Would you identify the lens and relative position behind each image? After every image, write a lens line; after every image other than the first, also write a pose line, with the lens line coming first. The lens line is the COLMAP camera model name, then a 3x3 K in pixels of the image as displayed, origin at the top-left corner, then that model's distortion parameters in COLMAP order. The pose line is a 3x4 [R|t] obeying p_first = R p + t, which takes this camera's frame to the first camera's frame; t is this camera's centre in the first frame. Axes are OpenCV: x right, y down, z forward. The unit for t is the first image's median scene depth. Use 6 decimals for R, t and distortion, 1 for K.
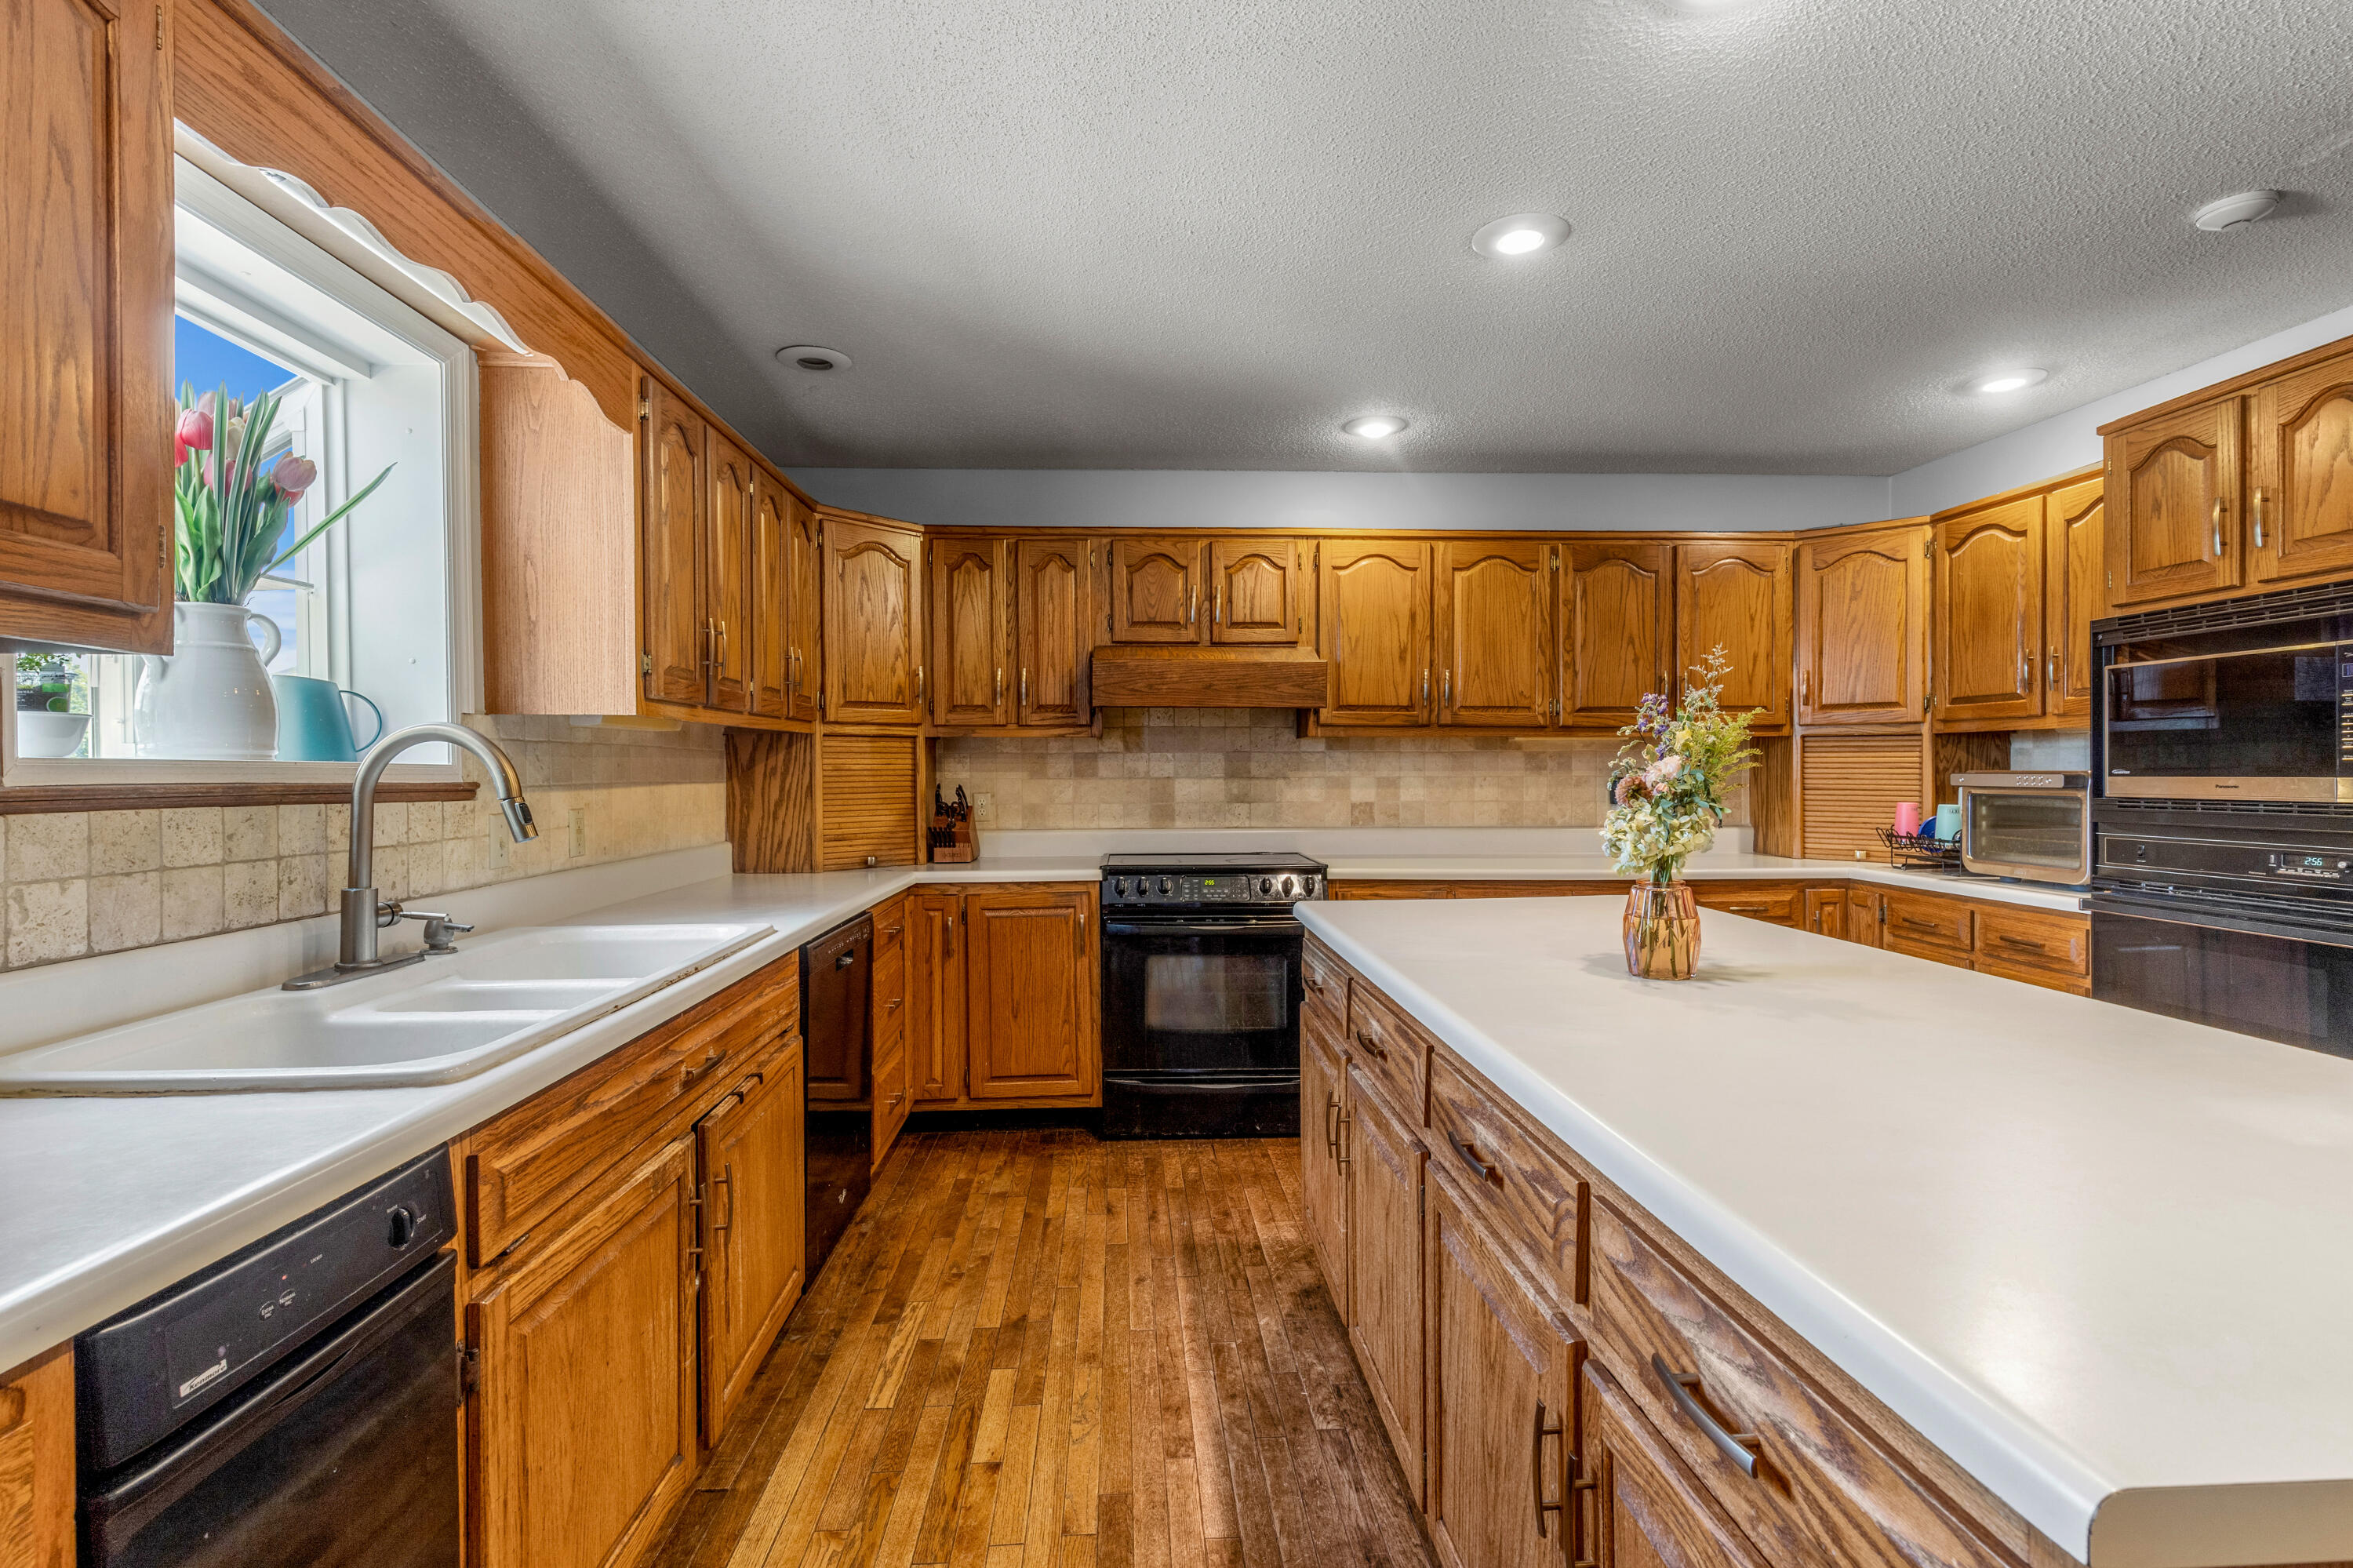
lens RADIAL K [[1080.7, 0, 1169.4], [0, 1080.7, 777.7], [0, 0, 1]] dist [0.011132, -0.000543]
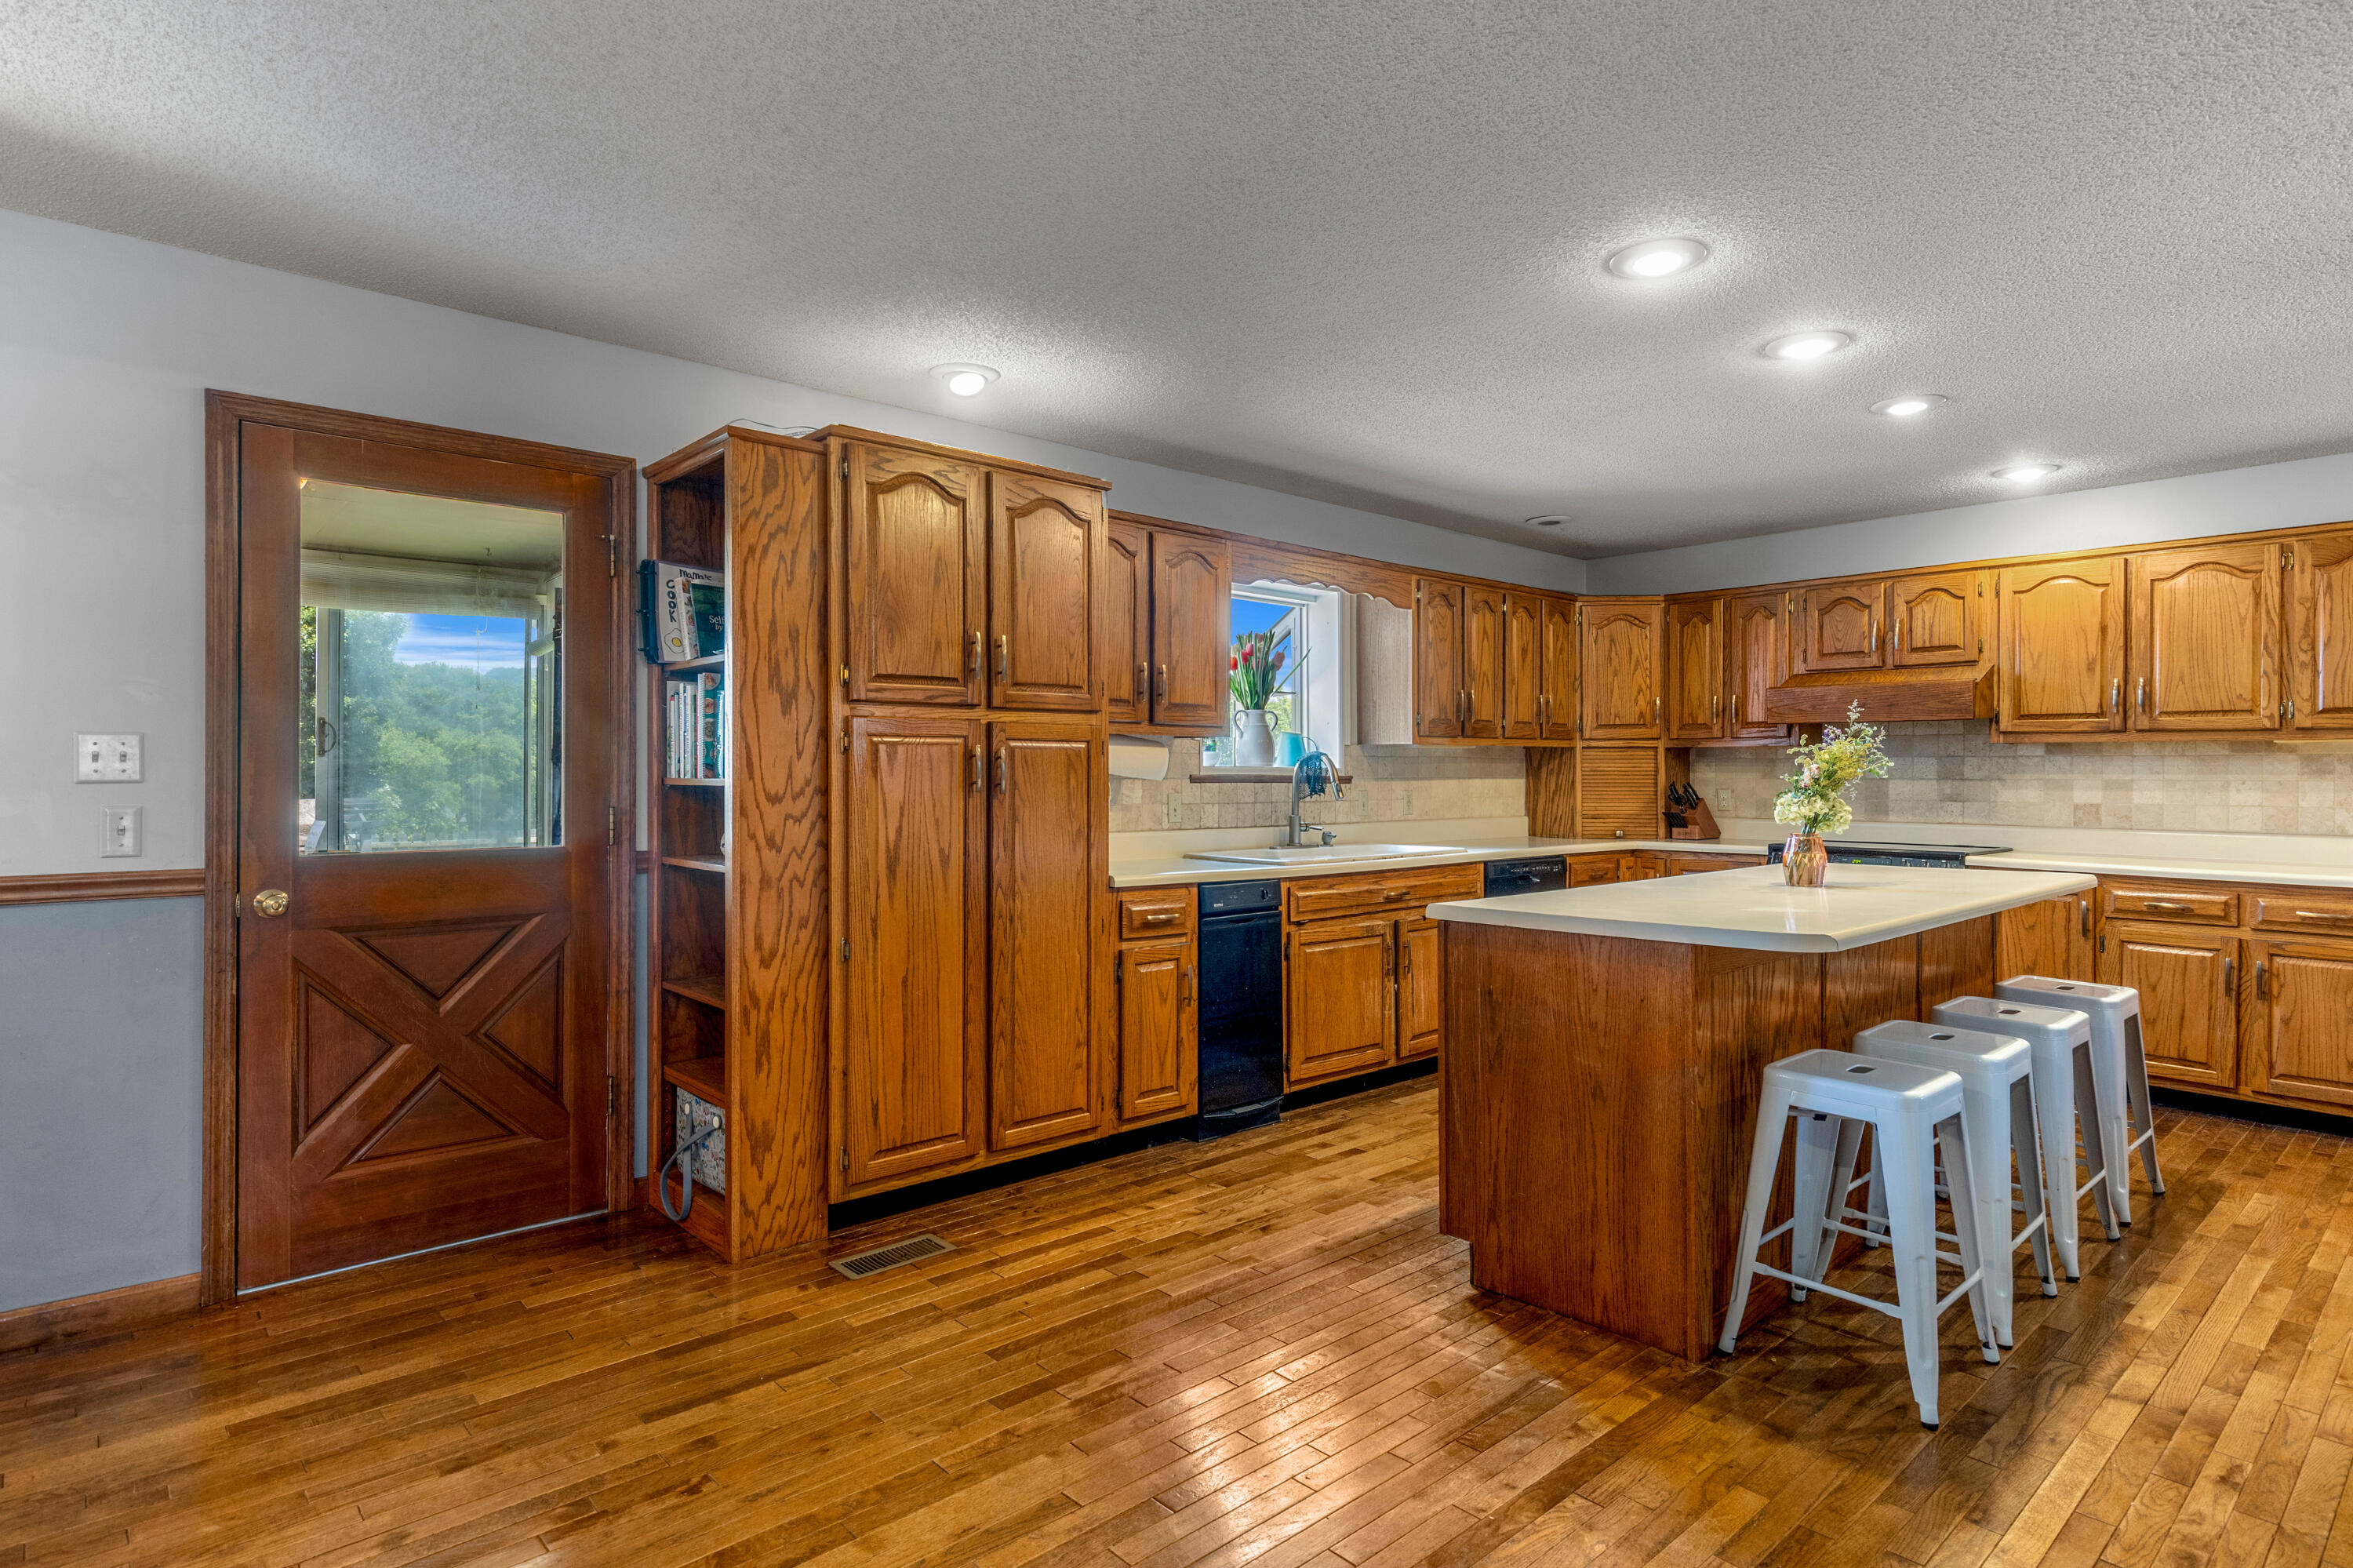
lens RADIAL K [[1270.1, 0, 1182.3], [0, 1270.1, 762.2], [0, 0, 1]] dist [0.012558, -0.003545]
pose [[0.635302, -0.001412, -0.772262, 0.660614], [-0.008992, 0.999917, -0.009225, 0.001805], [0.772211, 0.012805, 0.635237, -0.527106]]
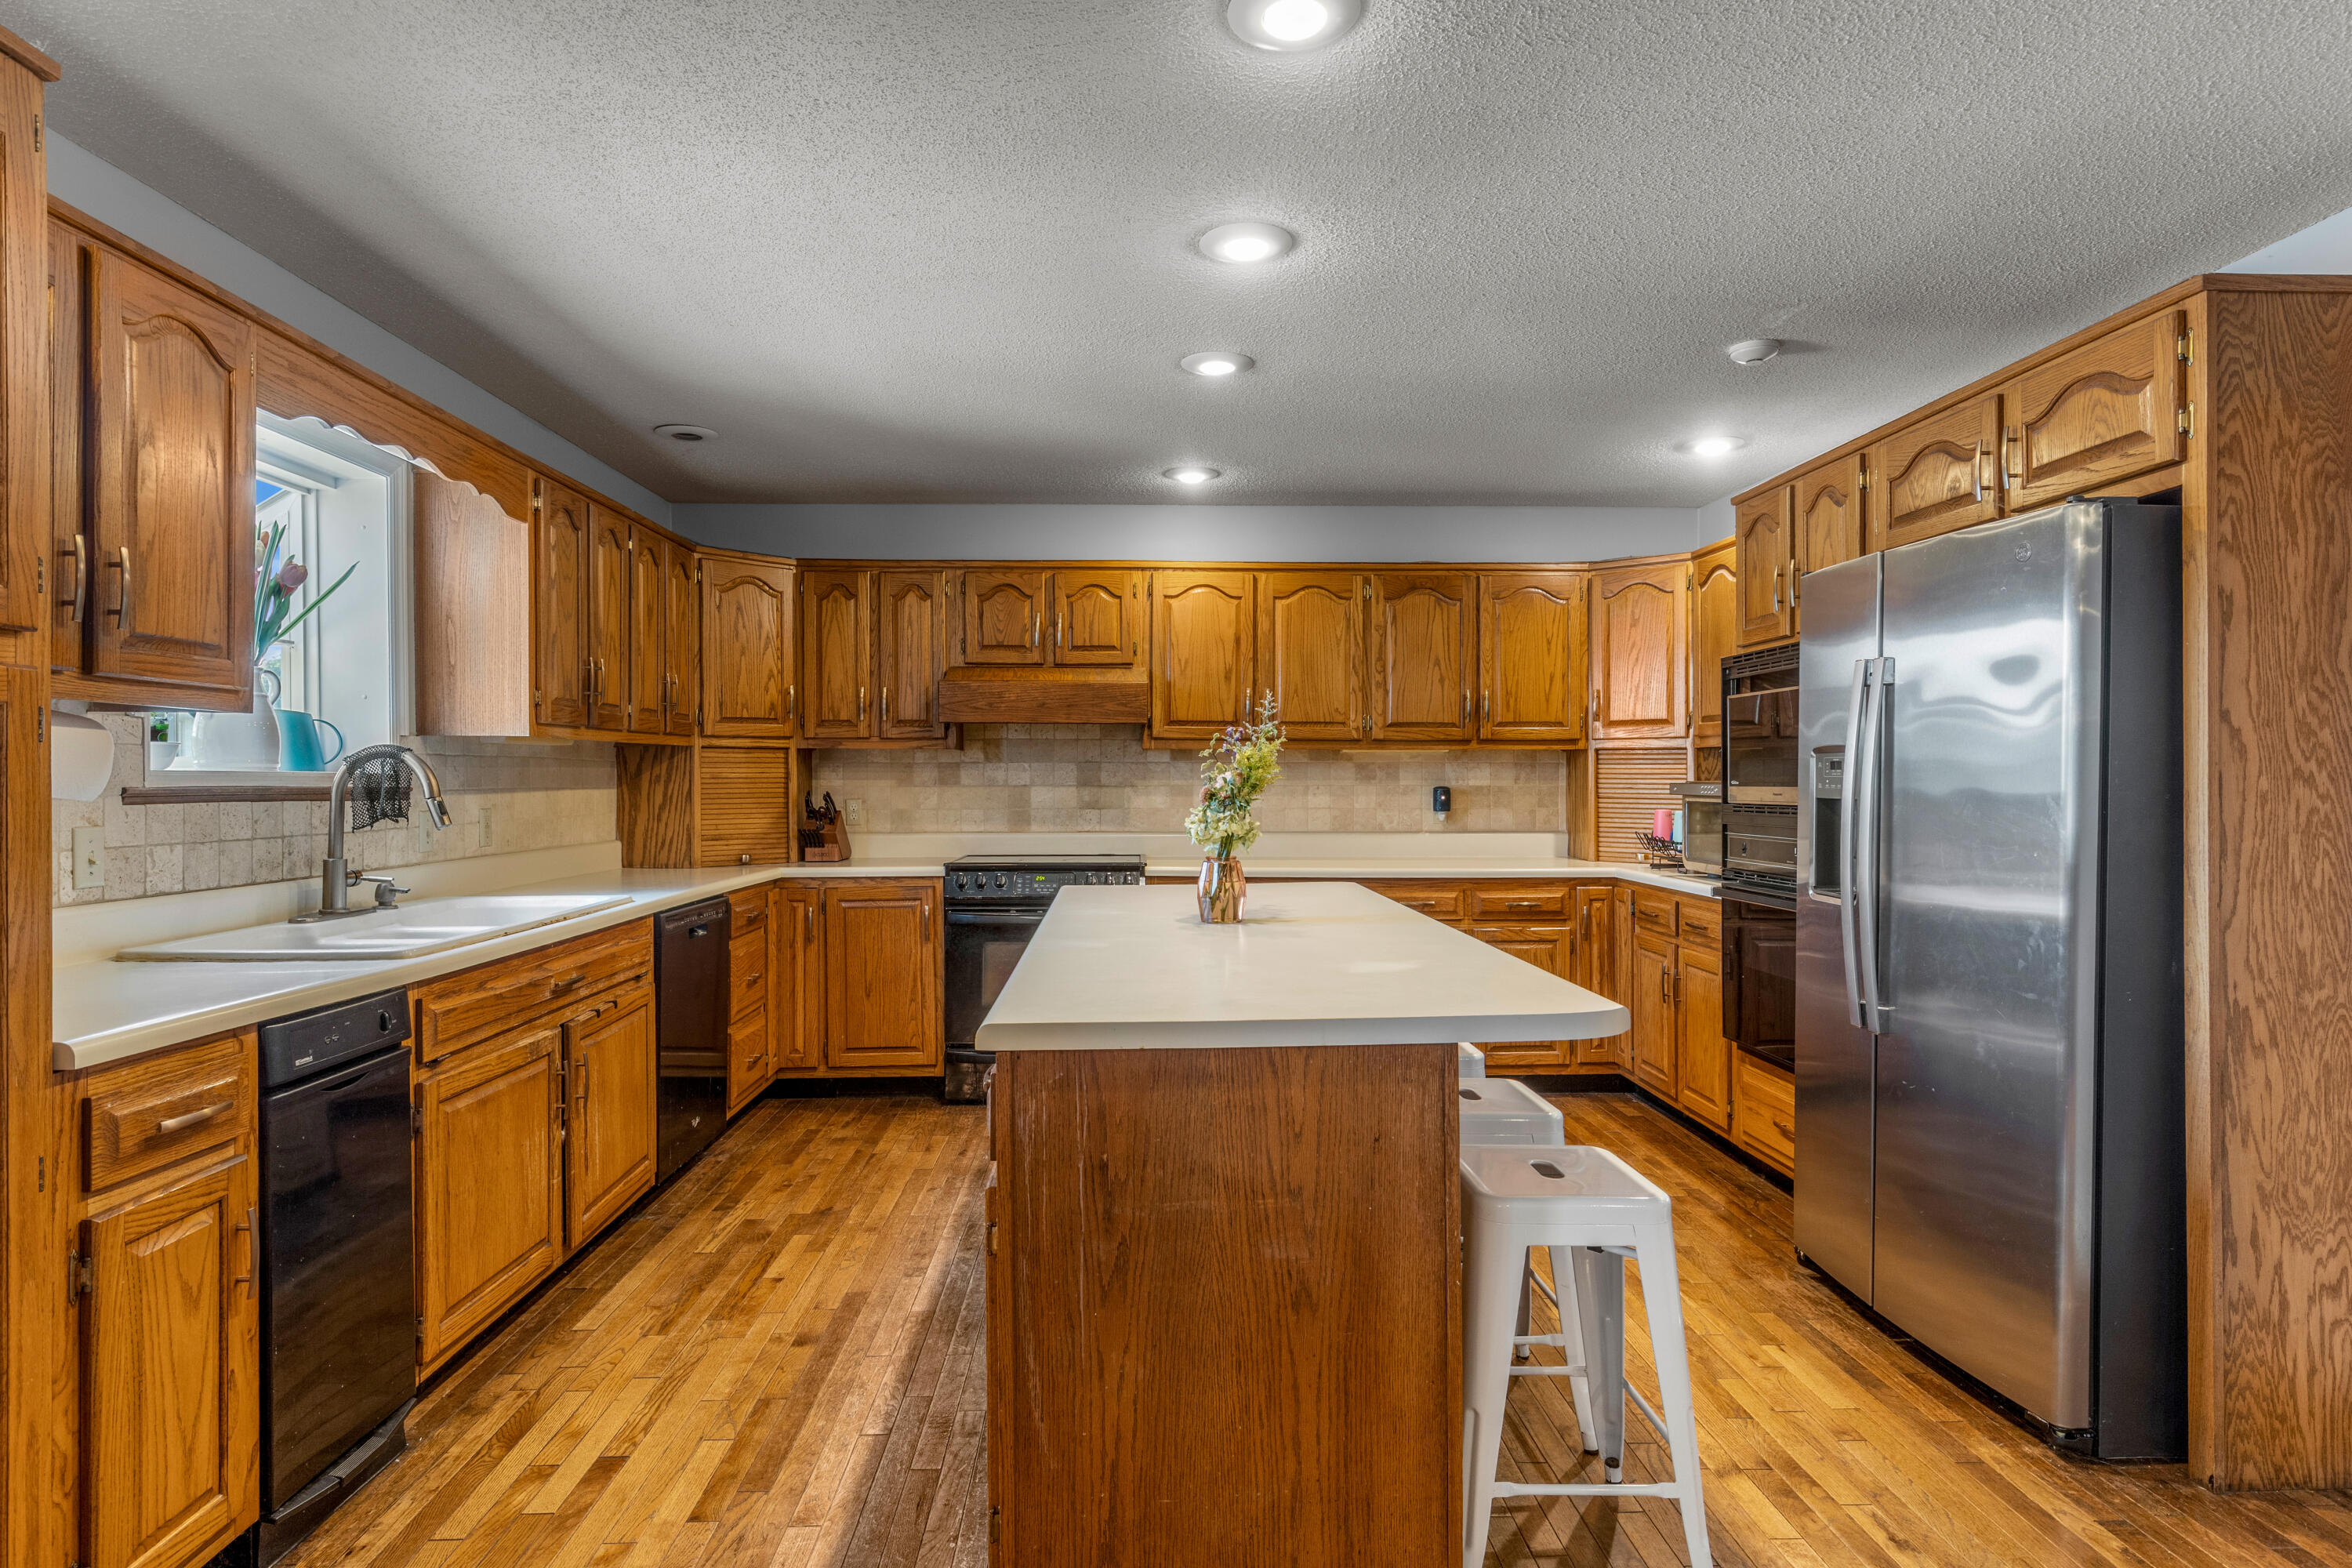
lens RADIAL K [[1269.5, 0, 1163.8], [0, 1269.5, 778.5], [0, 0, 1]] dist [0.012558, -0.003545]
pose [[0.999845, 0.002705, -0.017382, 0.183826], [-0.002816, 0.999976, -0.006325, 0.000636], [0.017365, 0.006373, 0.999829, -0.320636]]
